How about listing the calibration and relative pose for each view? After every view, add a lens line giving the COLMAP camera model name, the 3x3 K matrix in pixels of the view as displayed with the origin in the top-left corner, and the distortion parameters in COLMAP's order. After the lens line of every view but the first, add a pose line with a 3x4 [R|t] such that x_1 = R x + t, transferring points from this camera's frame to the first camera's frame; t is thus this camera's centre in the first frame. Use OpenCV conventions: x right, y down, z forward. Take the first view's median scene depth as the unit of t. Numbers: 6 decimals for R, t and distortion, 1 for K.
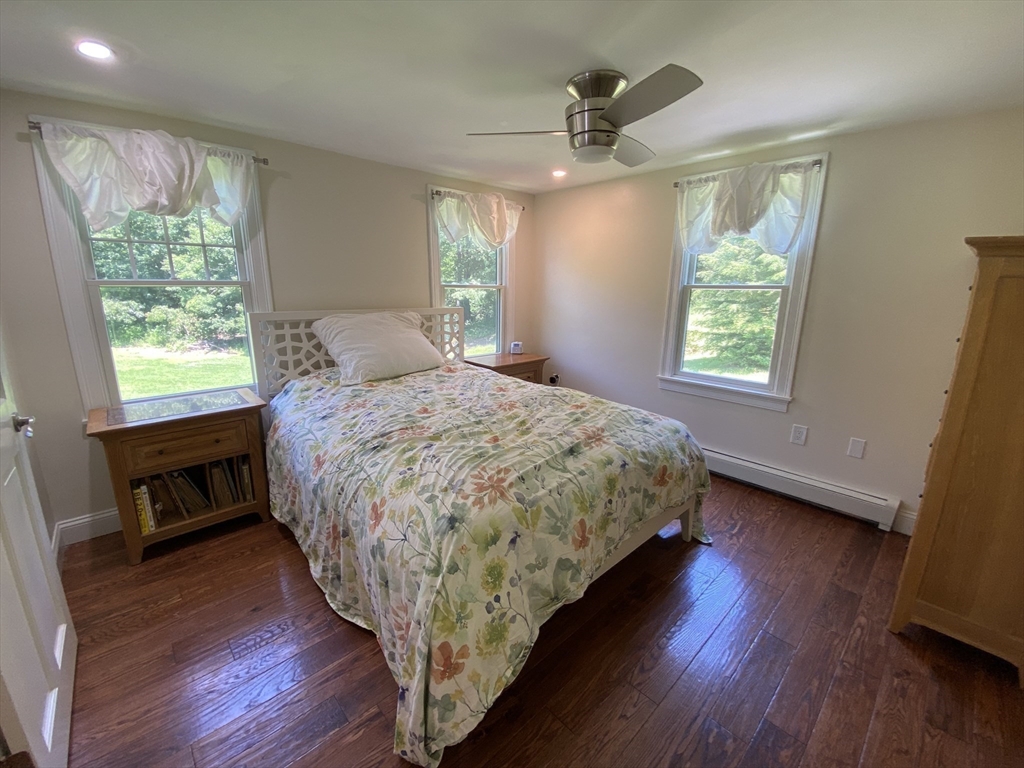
lens RADIAL K [[421.8, 0, 512.0], [0, 421.8, 384.0], [0, 0, 1]] dist [0.046558, -0.032897]
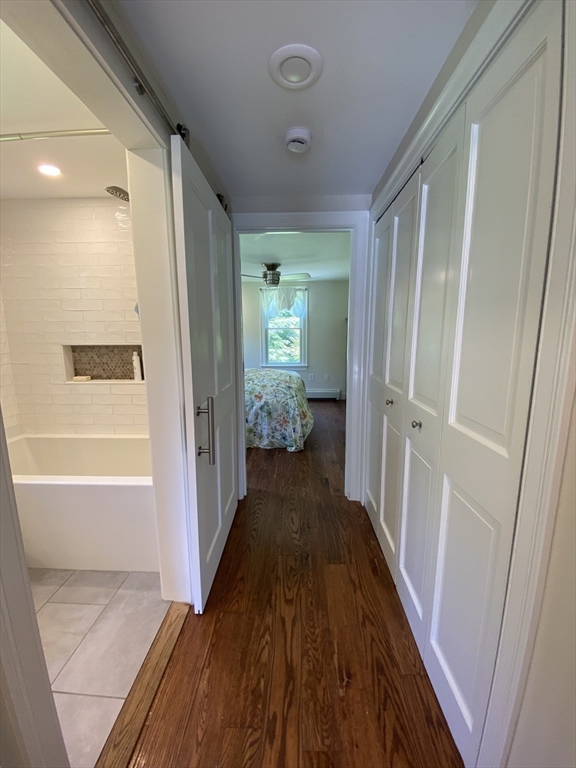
lens RADIAL K [[316.3, 0, 288.0], [0, 316.3, 384.0], [0, 0, 1]] dist [0.046558, -0.032897]
pose [[0.716584, -0.130738, 0.685139, -1.077637], [0.172480, 0.984984, 0.007559, 0.135353], [-0.675839, 0.112756, 0.728373, -0.544488]]
